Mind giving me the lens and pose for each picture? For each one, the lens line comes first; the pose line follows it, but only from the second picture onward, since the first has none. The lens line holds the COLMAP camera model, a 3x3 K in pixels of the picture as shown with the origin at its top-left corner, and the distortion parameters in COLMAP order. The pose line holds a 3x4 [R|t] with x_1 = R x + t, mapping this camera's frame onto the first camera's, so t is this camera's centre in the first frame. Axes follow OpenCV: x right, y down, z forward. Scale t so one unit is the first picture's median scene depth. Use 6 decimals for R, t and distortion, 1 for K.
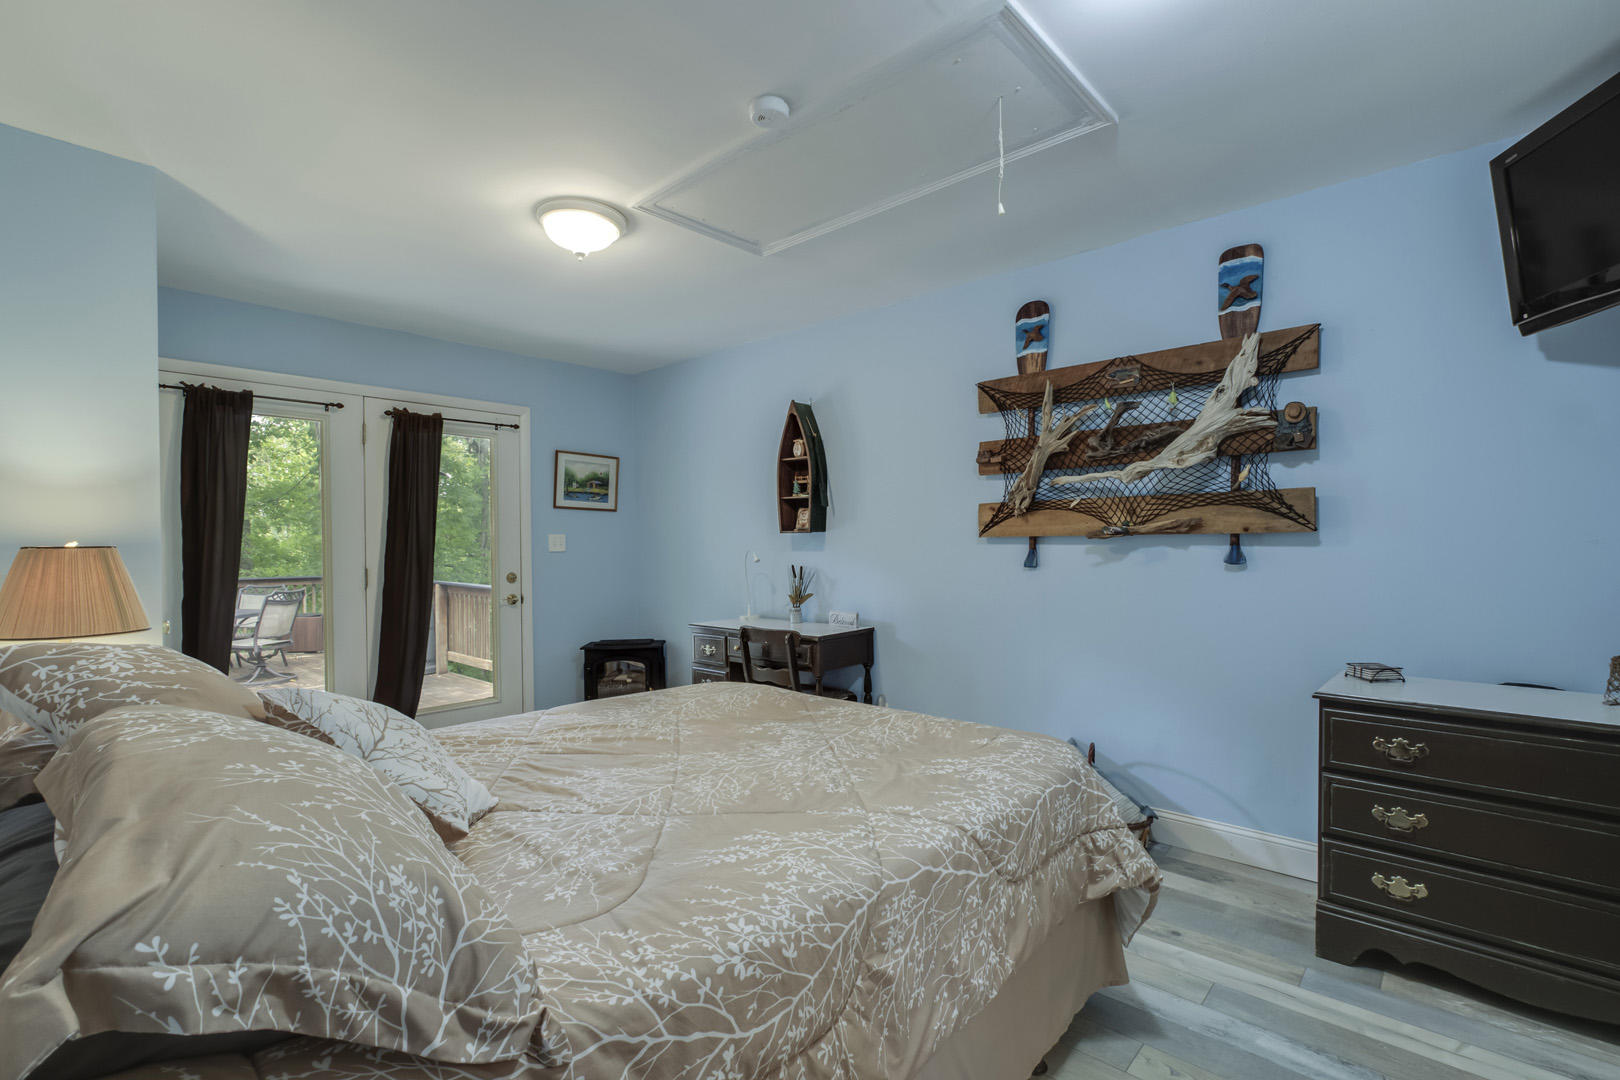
lens RADIAL K [[752.4, 0, 812.8], [0, 752.4, 547.0], [0, 0, 1]] dist [-0.013290, -0.000168]
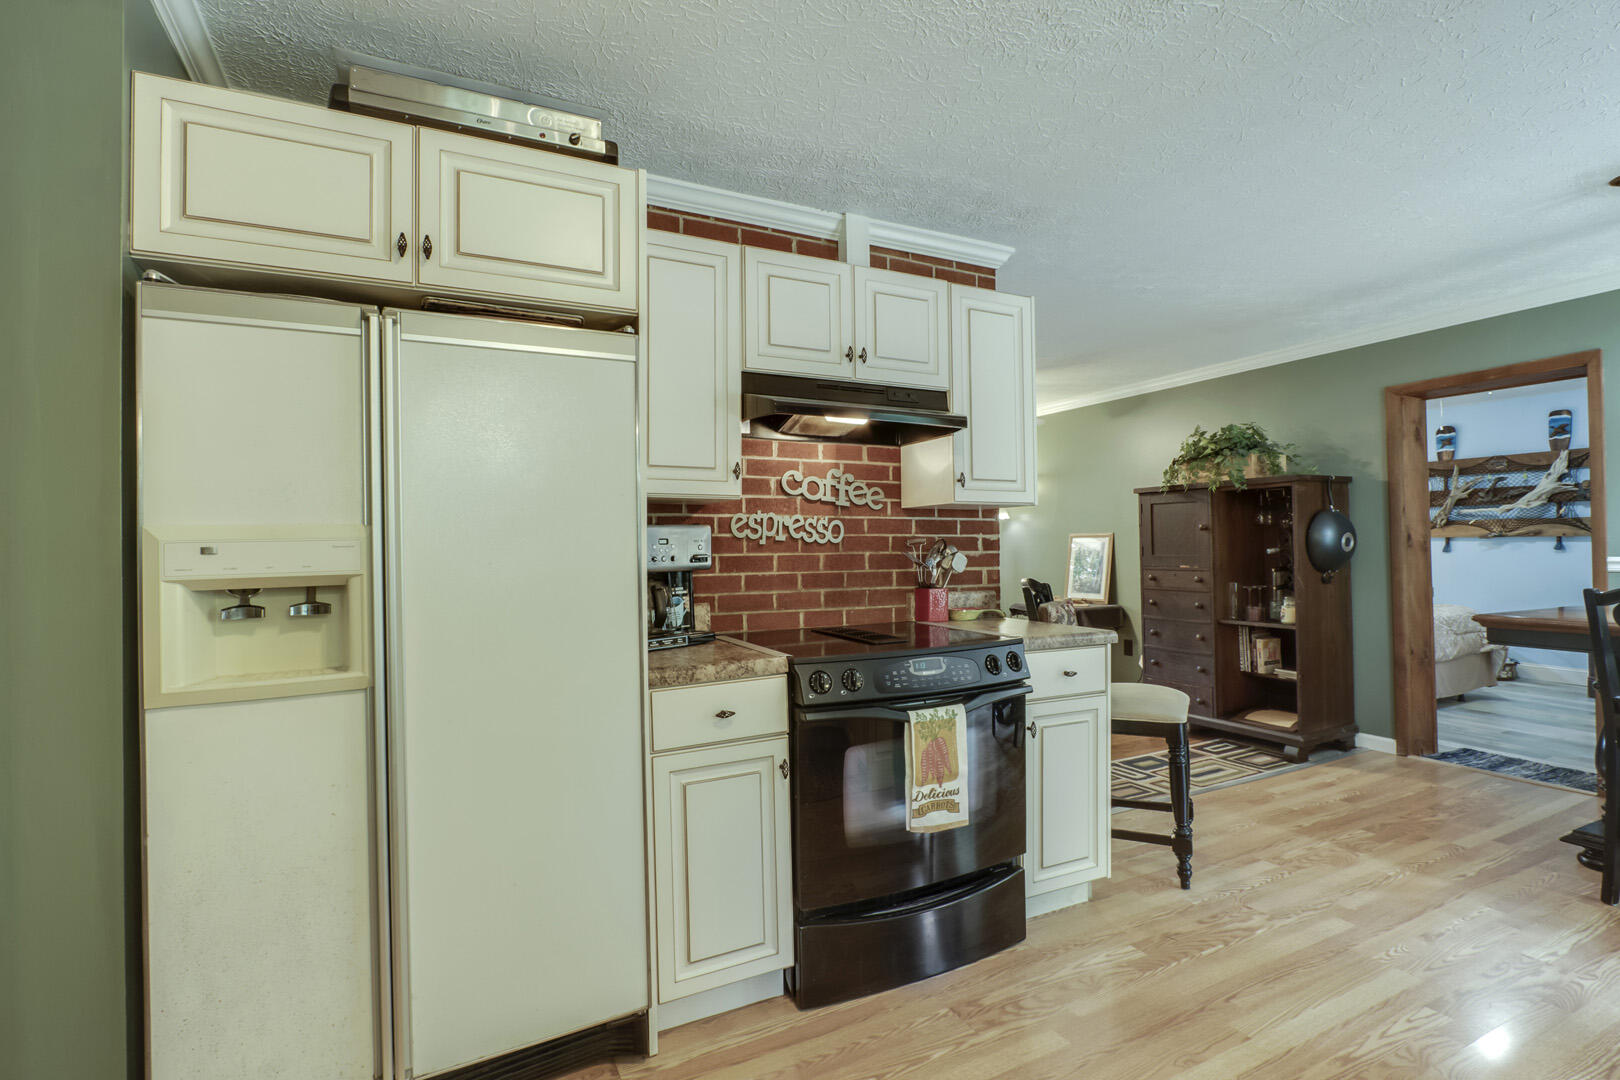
lens RADIAL K [[775.0, 0, 815.6], [0, 775.0, 536.0], [0, 0, 1]] dist [-0.012691, 0.000661]
pose [[0.933809, -0.009703, -0.357641, -0.683947], [0.006885, 0.999934, -0.009153, -0.012008], [0.357707, 0.006084, 0.933814, -1.903481]]
